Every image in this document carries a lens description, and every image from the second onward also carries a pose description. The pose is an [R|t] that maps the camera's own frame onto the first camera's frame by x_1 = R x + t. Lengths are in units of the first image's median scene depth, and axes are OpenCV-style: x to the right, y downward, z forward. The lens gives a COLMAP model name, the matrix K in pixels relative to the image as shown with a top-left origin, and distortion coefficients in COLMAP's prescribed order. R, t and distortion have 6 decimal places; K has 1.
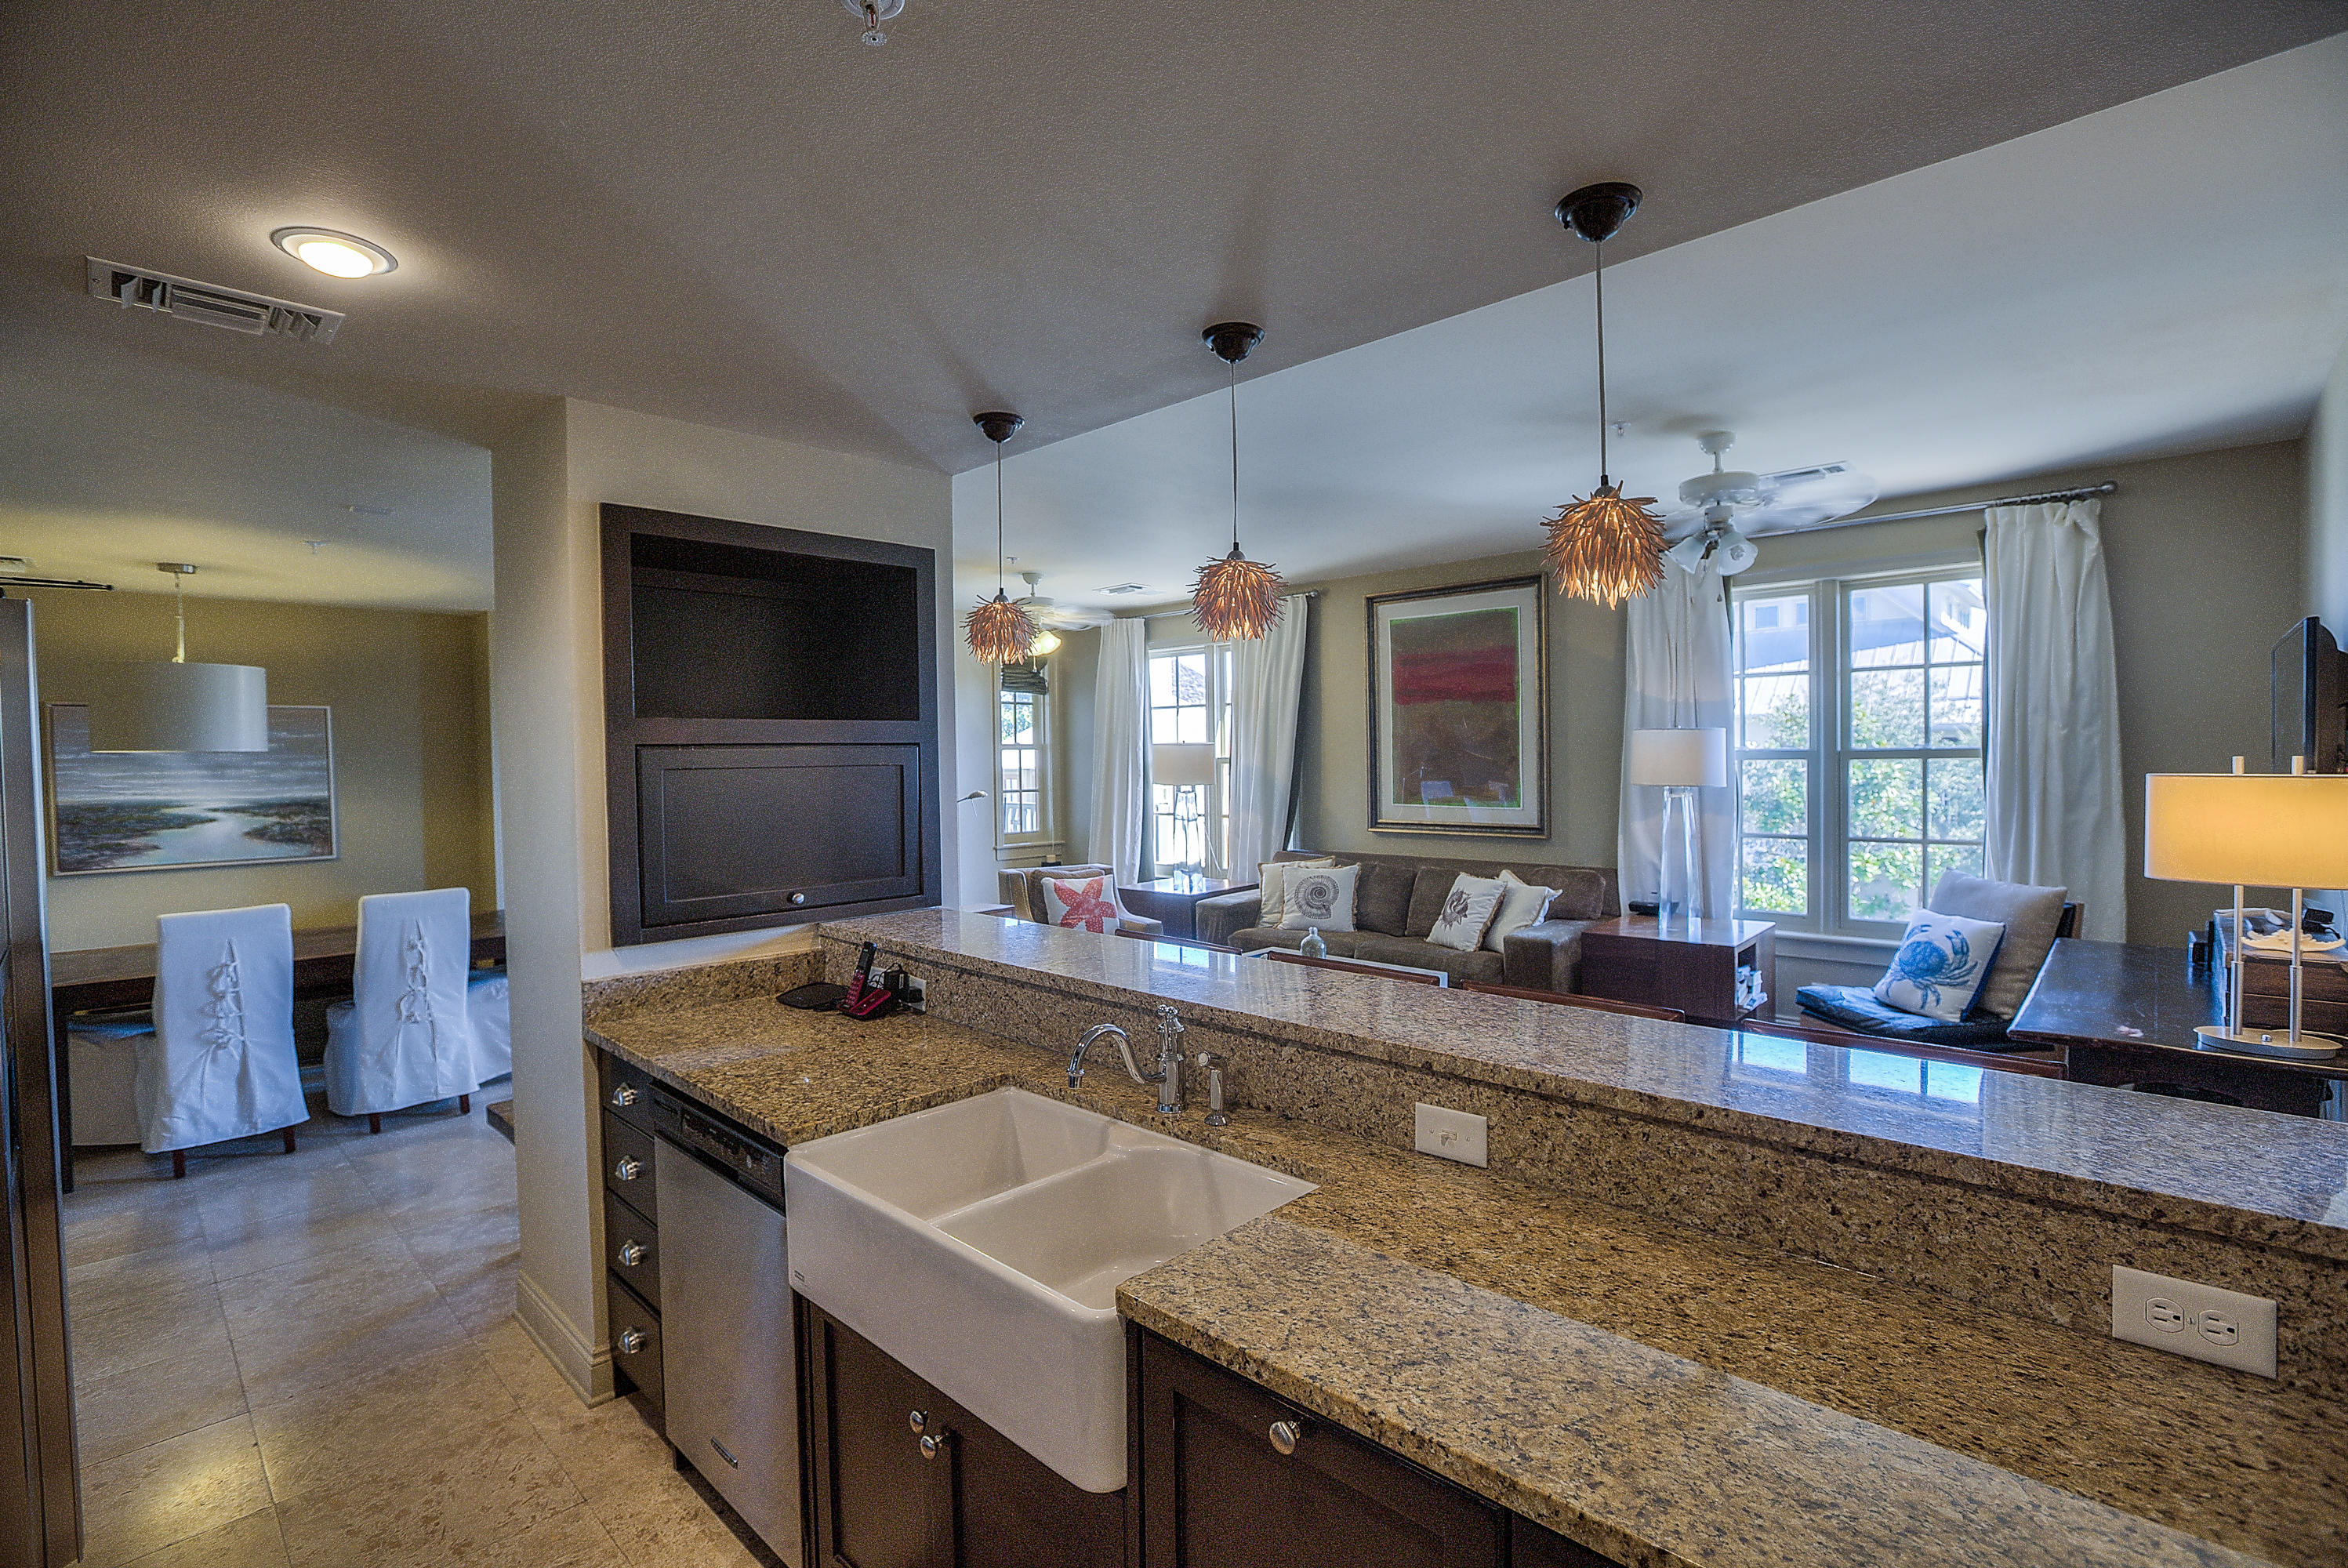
lens RADIAL K [[1076.0, 0, 1176.3], [0, 1076.0, 788.8], [0, 0, 1]] dist [-0.031256, 0.008115]
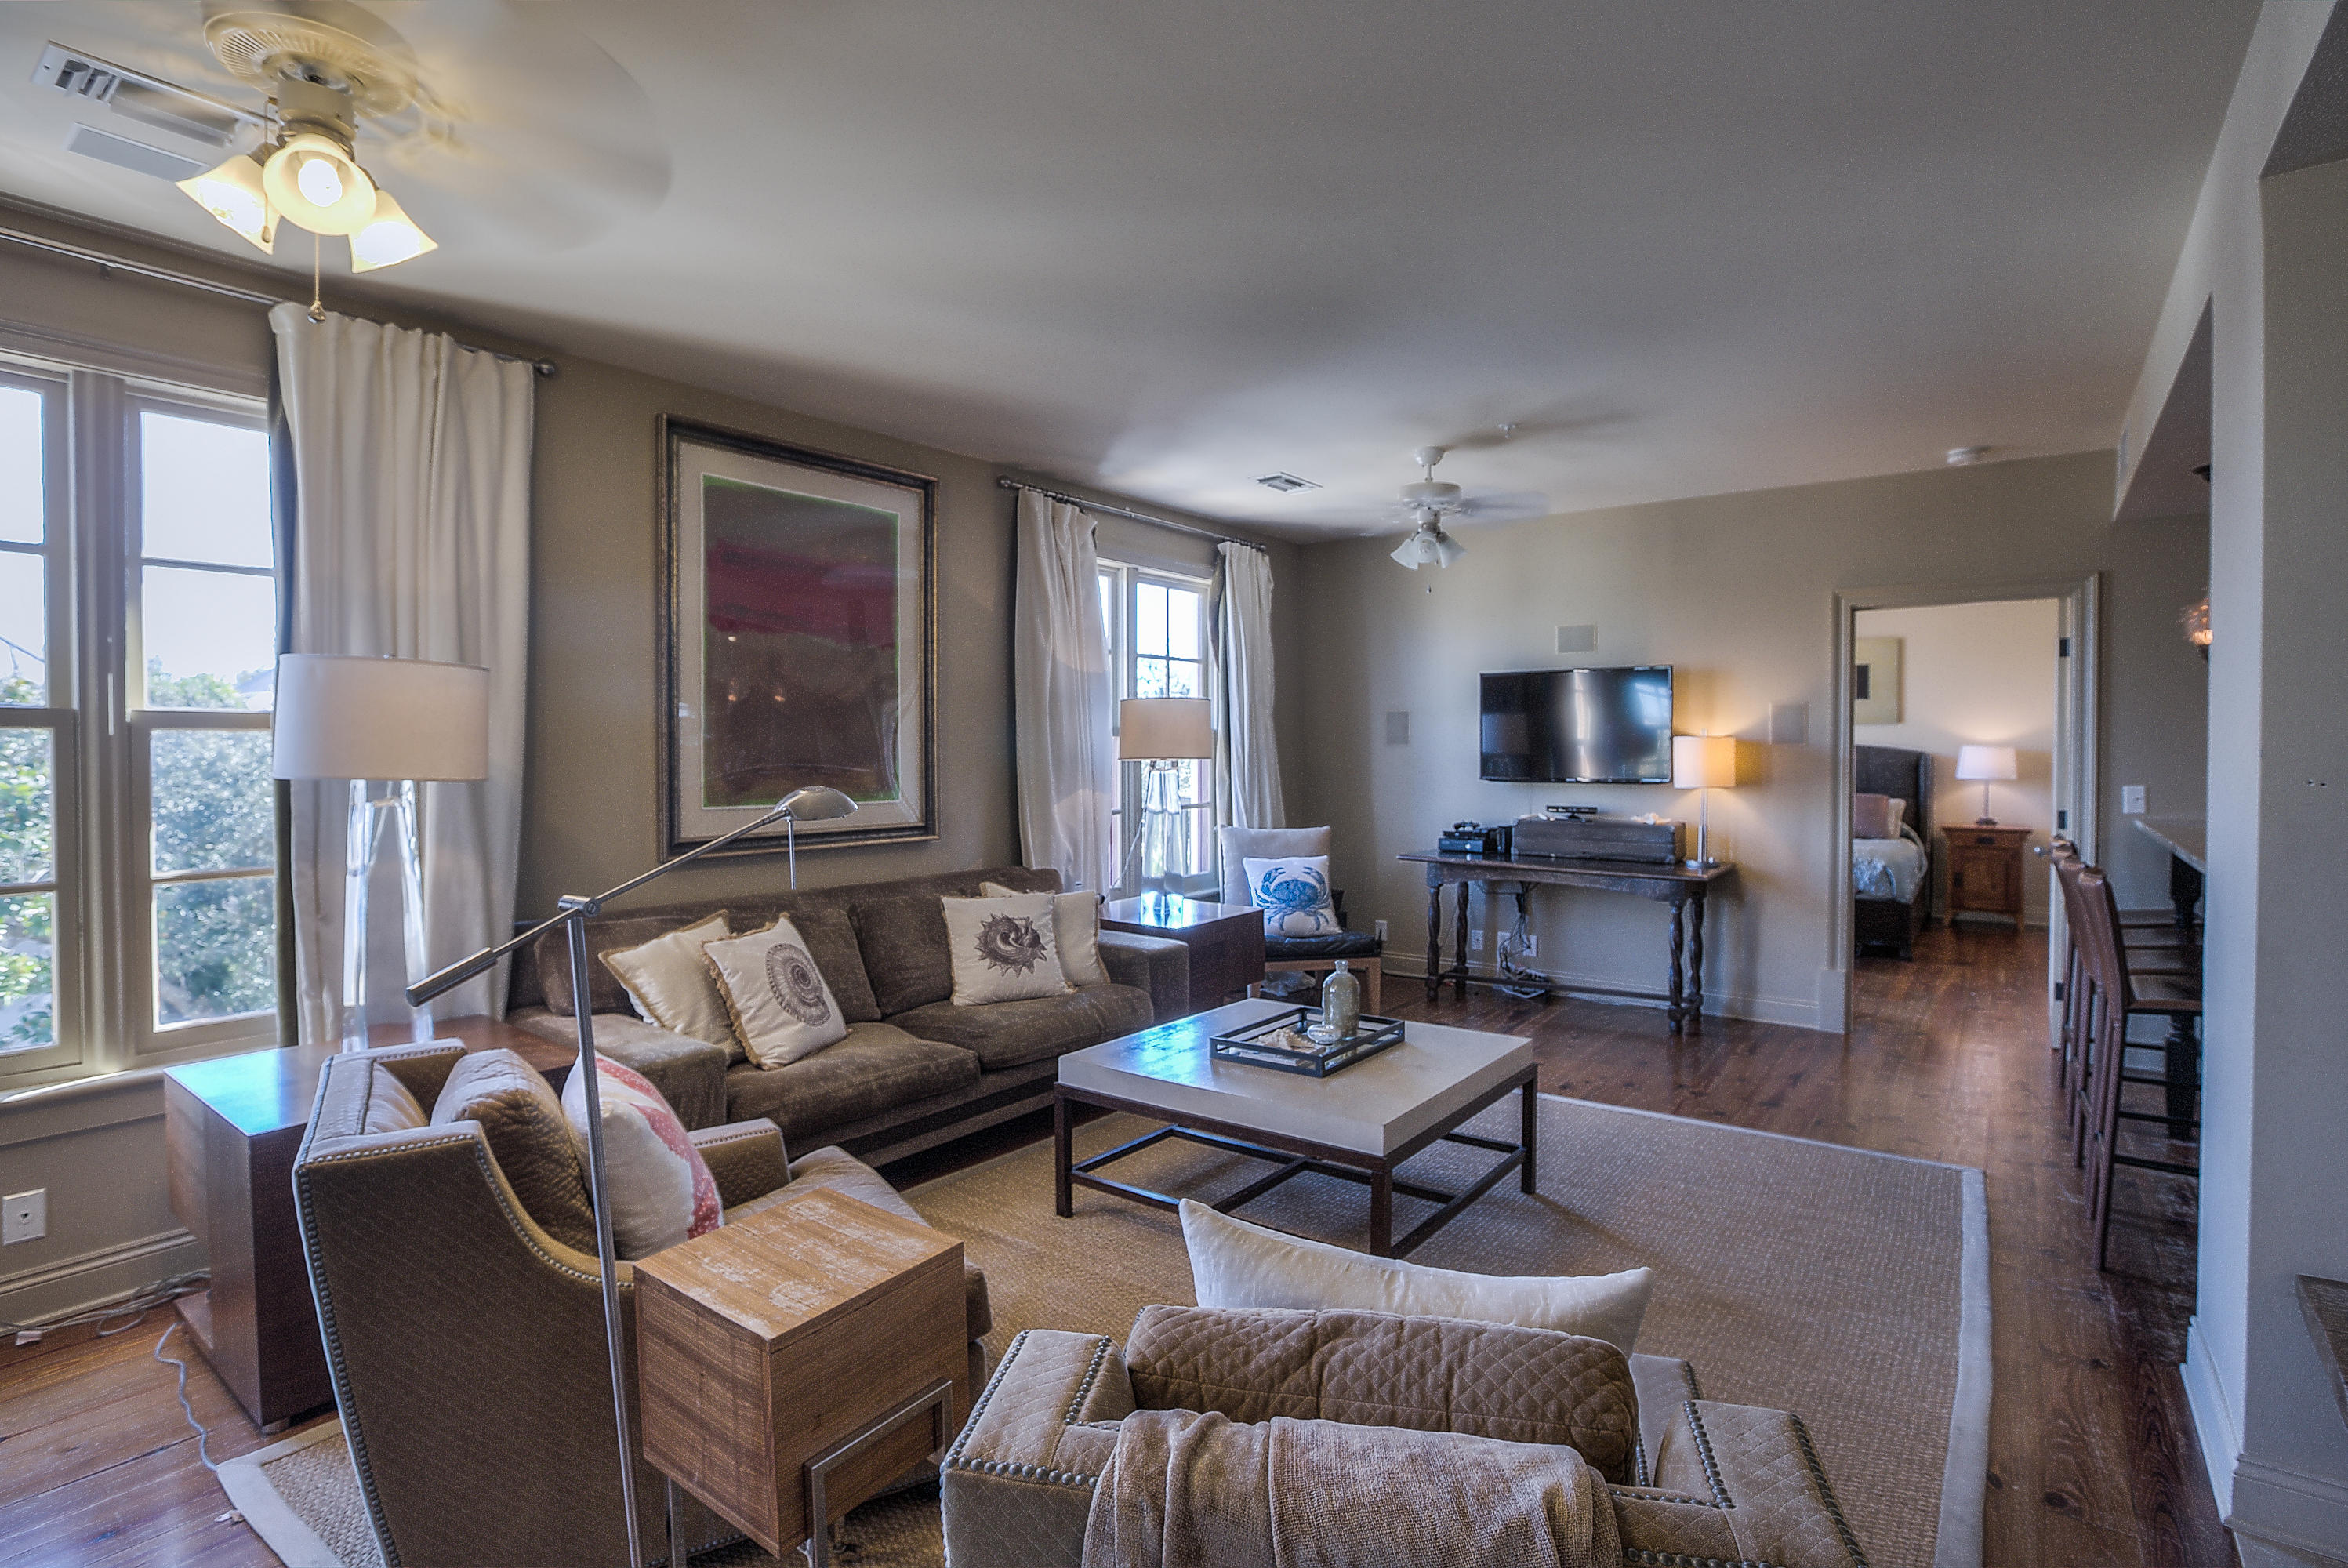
lens RADIAL K [[1156.8, 0, 1158.1], [0, 1156.8, 782.5], [0, 0, 1]] dist [-0.033418, 0.007322]
pose [[-0.104184, -0.014036, 0.994459, -0.439083], [0.035609, 0.999207, 0.017833, -0.001221], [-0.993920, 0.037270, -0.103602, 0.887518]]
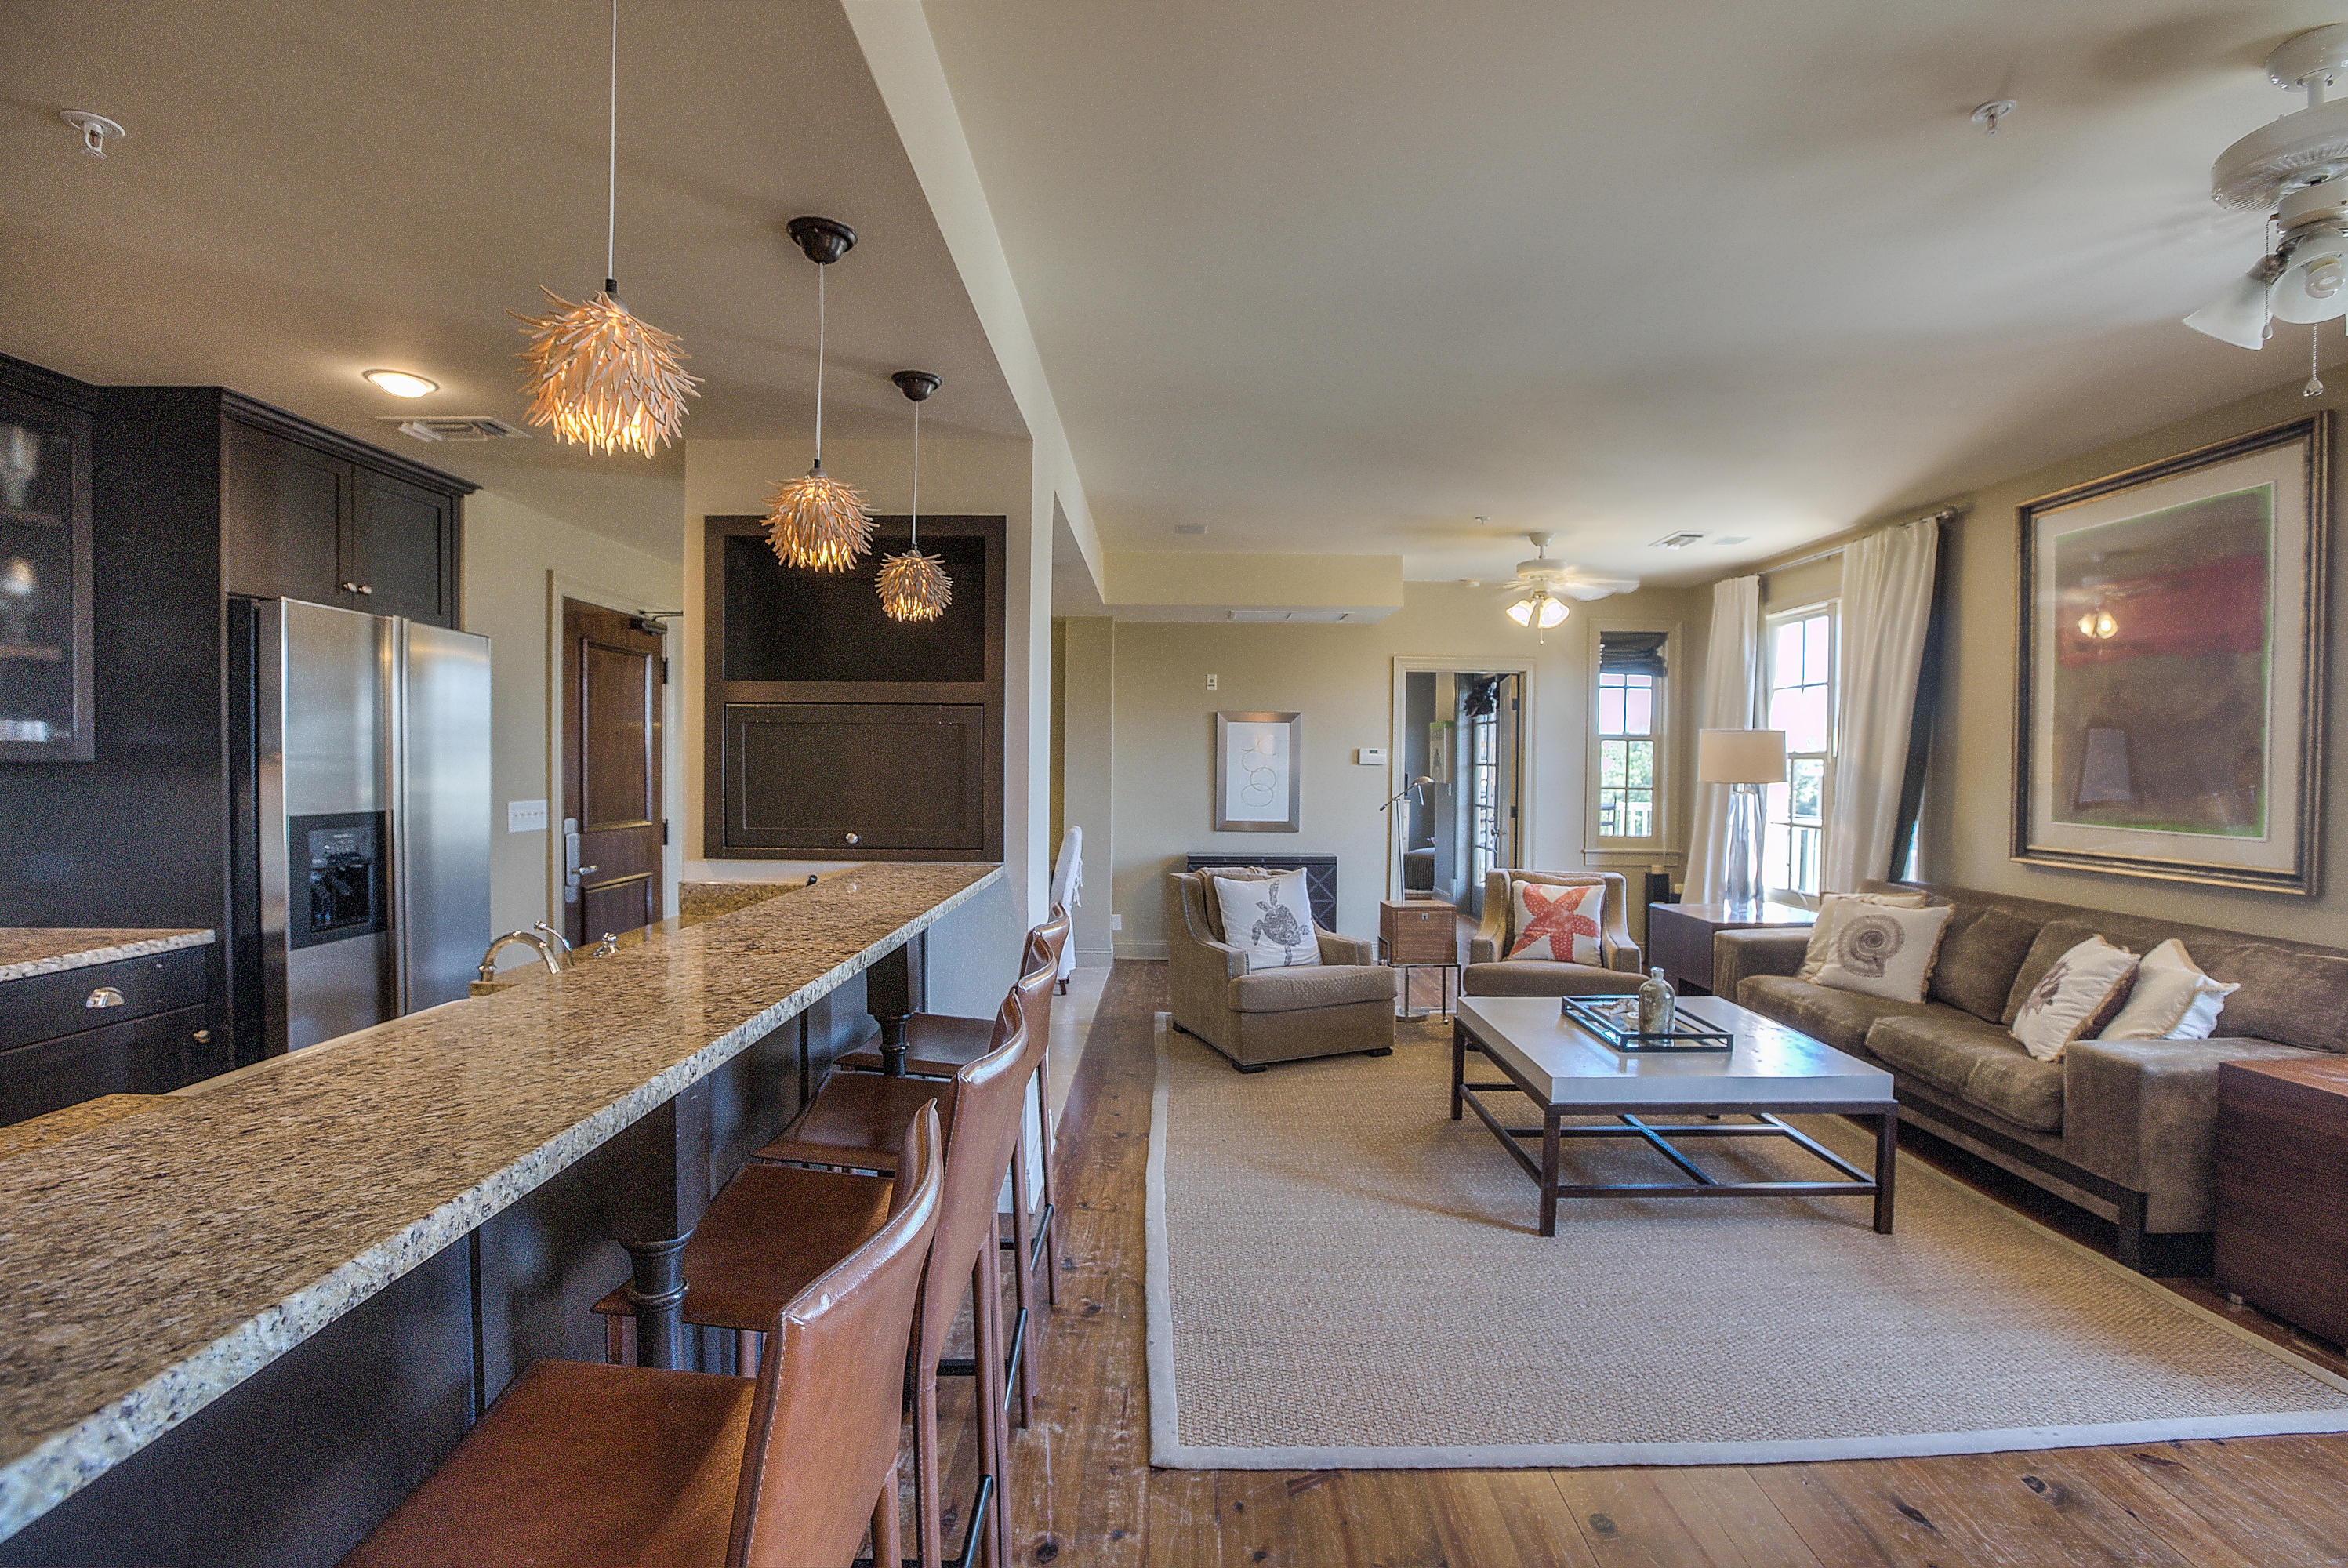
lens RADIAL K [[1076.0, 0, 1189.7], [0, 1076.0, 787.8], [0, 0, 1]] dist [-0.031256, 0.008115]
pose [[0.703383, 0.037785, -0.709806, 0.307690], [-0.042460, 0.999036, 0.011105, 0.009181], [0.709542, 0.022328, 0.704309, 0.196407]]
